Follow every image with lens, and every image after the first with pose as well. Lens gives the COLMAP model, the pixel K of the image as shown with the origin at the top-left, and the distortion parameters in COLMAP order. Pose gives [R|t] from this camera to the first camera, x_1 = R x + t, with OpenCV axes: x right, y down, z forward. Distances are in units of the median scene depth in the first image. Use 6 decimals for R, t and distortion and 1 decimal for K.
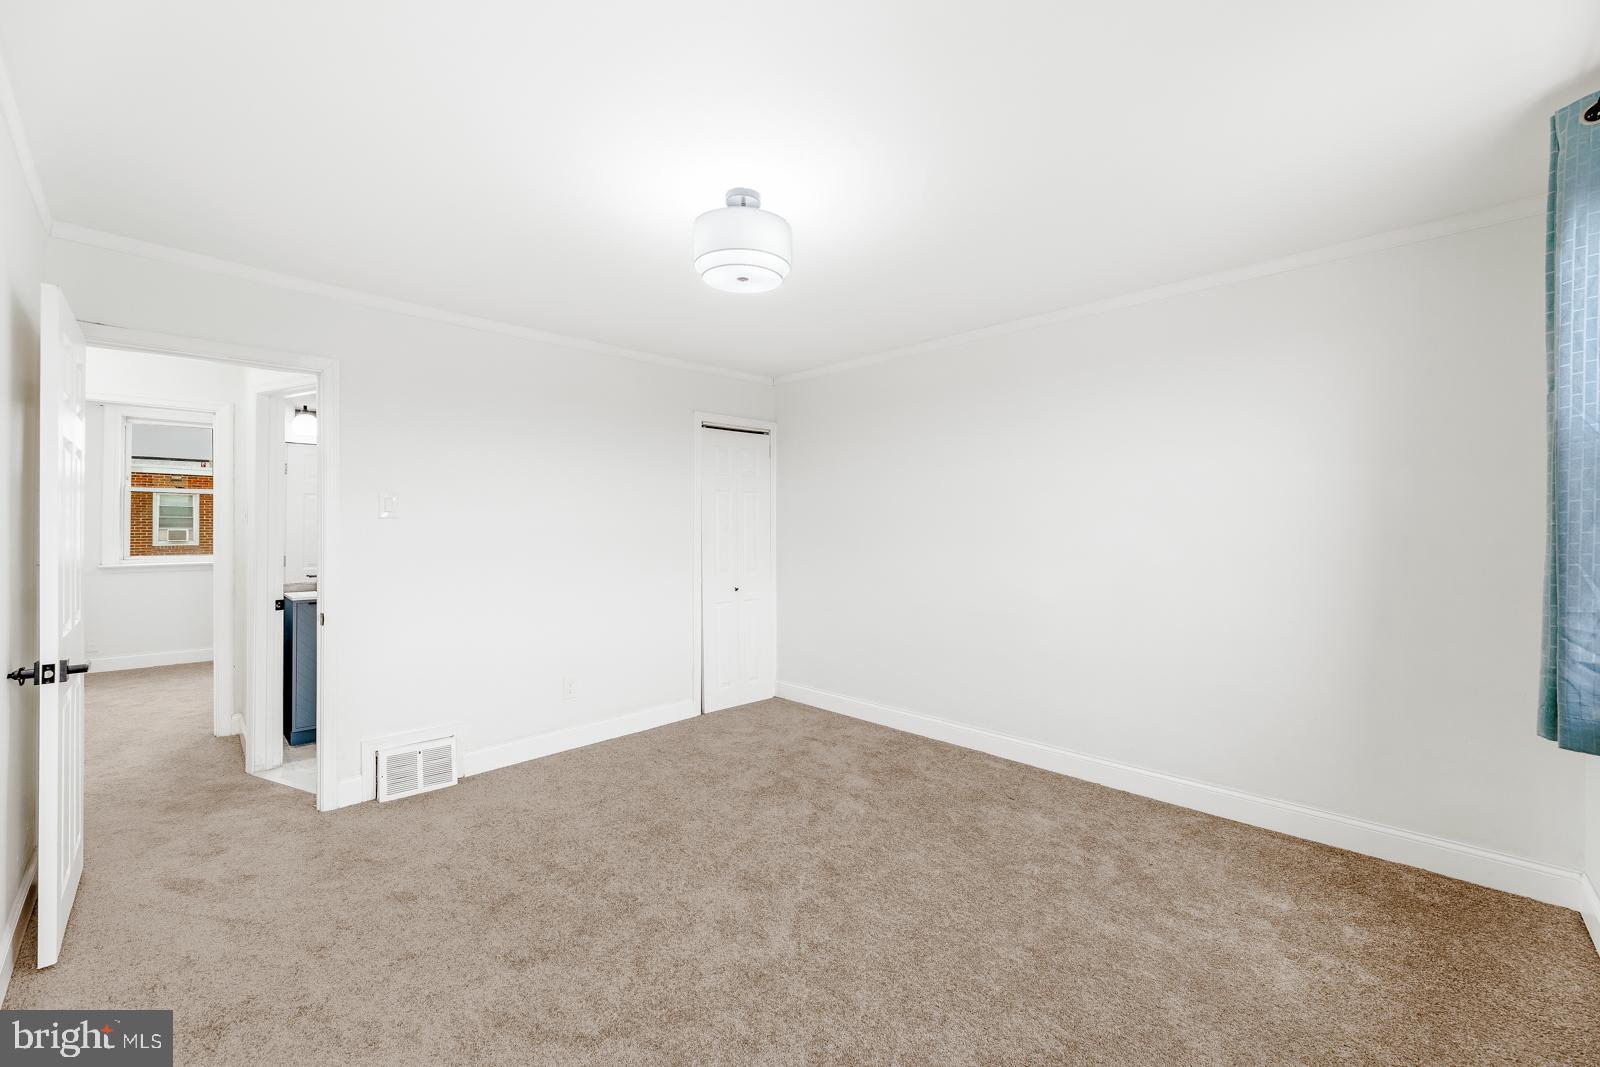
lens RADIAL K [[651.7, 0, 799.2], [0, 651.7, 525.6], [0, 0, 1]] dist [-0.001522, -0.000329]
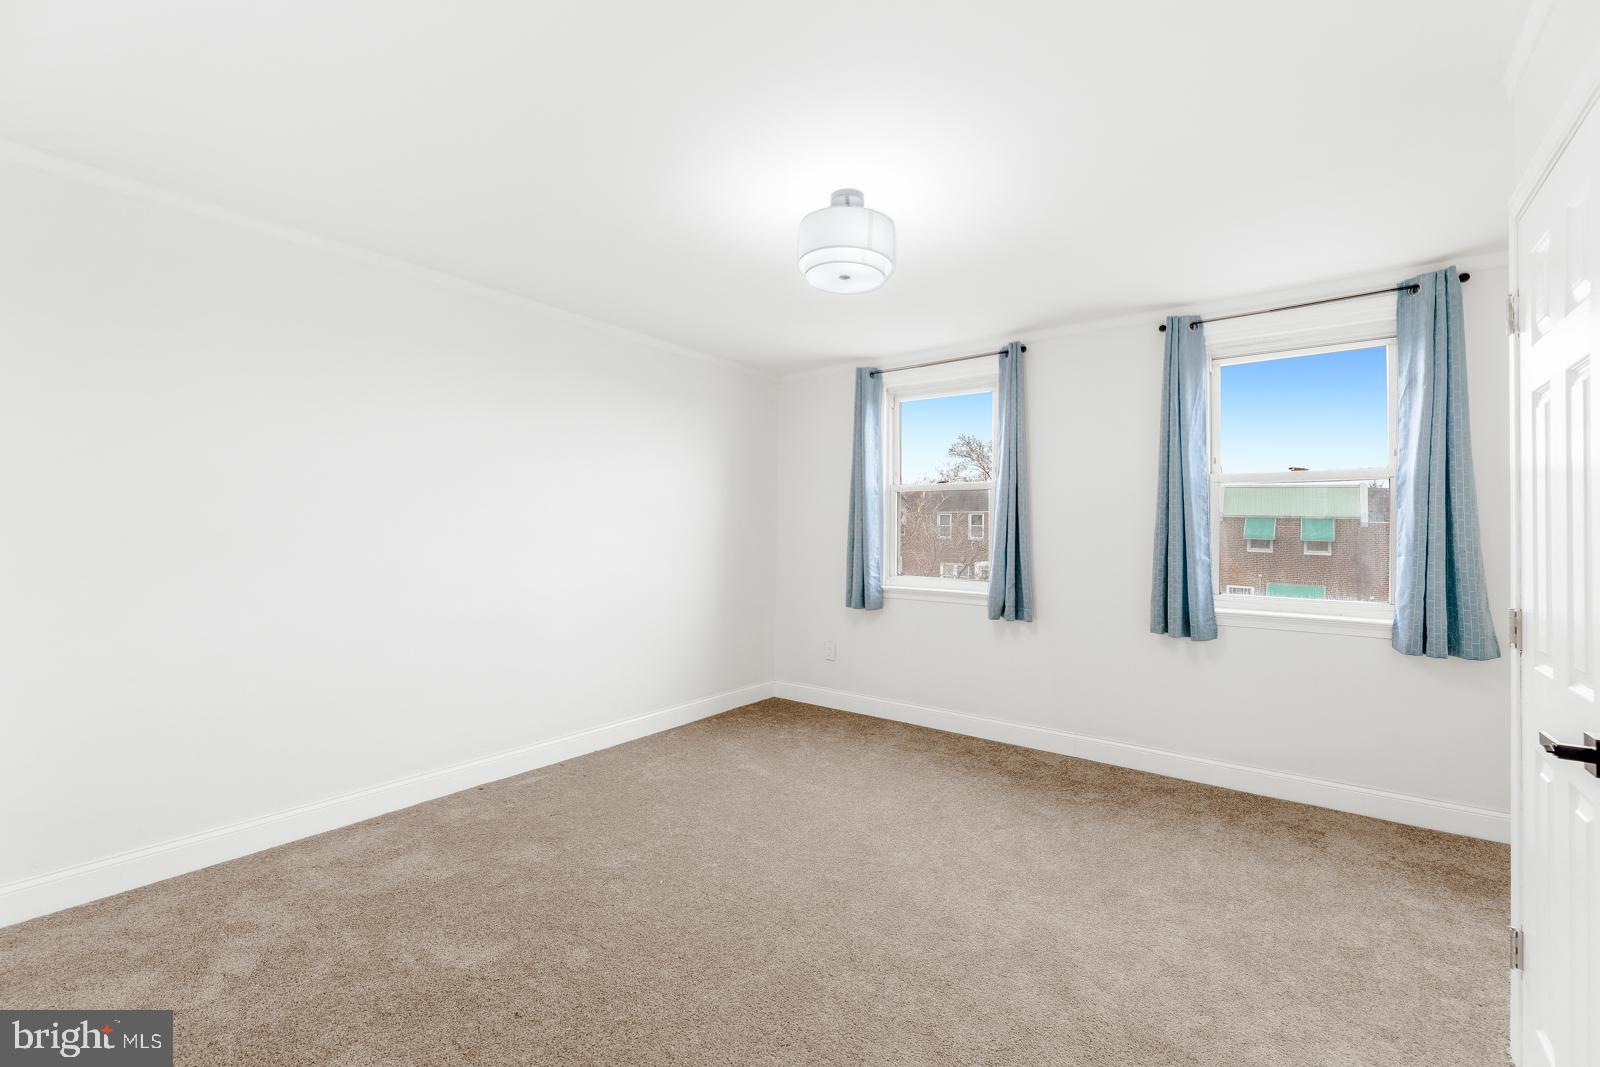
lens RADIAL K [[651.7, 0, 799.2], [0, 651.7, 525.6], [0, 0, 1]] dist [-0.001522, -0.000329]
pose [[-0.127932, 0.007761, 0.991753, -0.732354], [-0.015456, 0.999832, -0.009818, 0.015627], [-0.991663, -0.016584, -0.127790, 0.841771]]
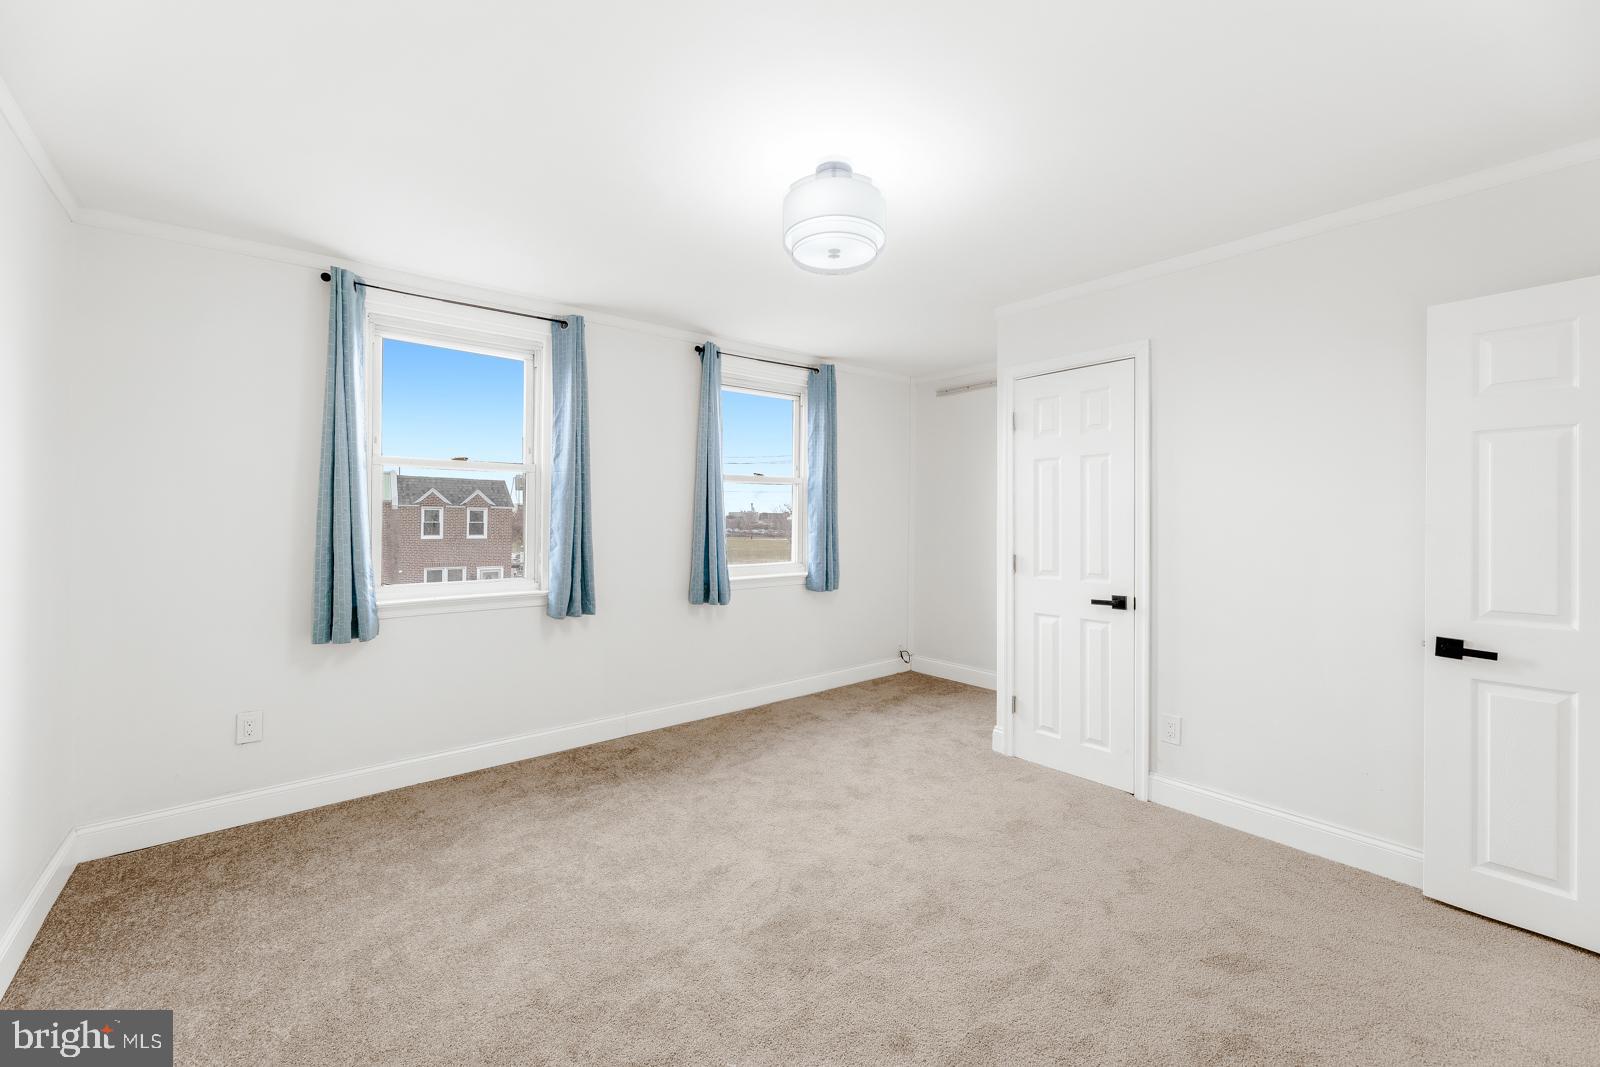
lens RADIAL K [[651.7, 0, 799.2], [0, 651.7, 525.6], [0, 0, 1]] dist [-0.001522, -0.000329]
pose [[-0.994064, -0.001138, 0.108791, -0.092191], [-0.000489, 0.999982, 0.005991, 0.010409], [-0.108796, 0.005903, -0.994047, 1.364262]]
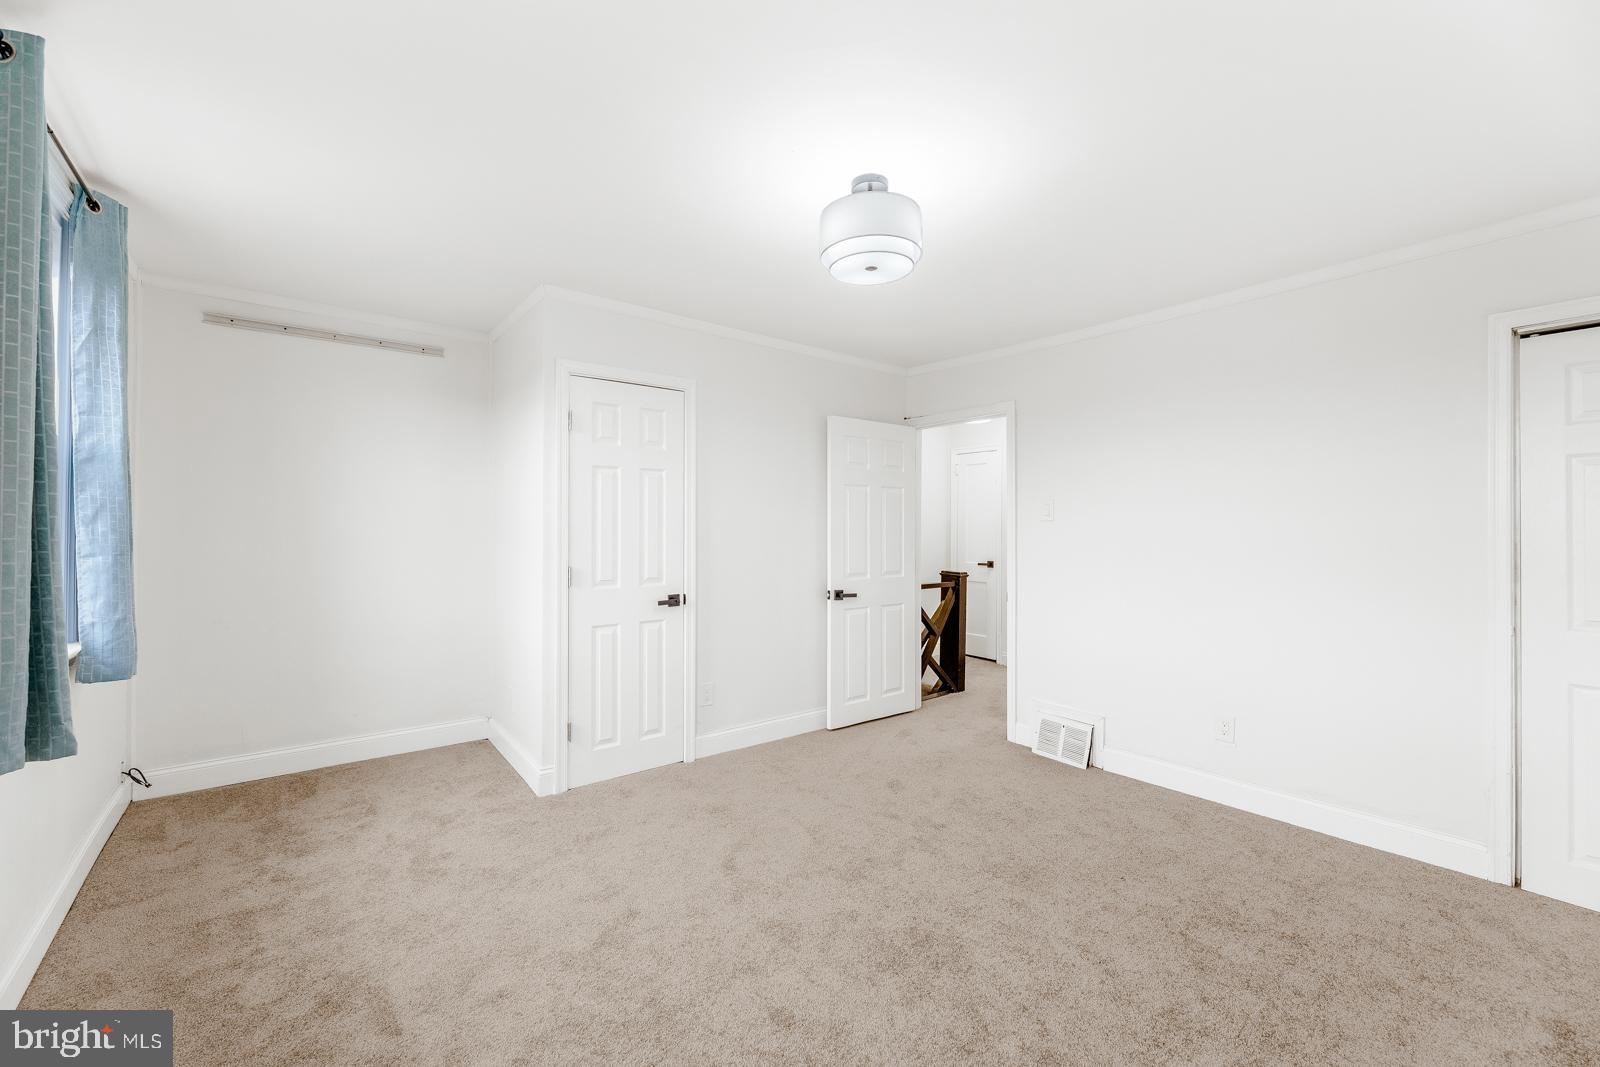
lens RADIAL K [[658.5, 0, 807.1], [0, 658.5, 528.8], [0, 0, 1]] dist [-0.001195, 0.000092]
pose [[-0.111317, 0.002324, -0.993782, 0.621075], [-0.000399, 0.999997, 0.002383, 0.004859], [0.993785, 0.000661, -0.111315, 0.713951]]
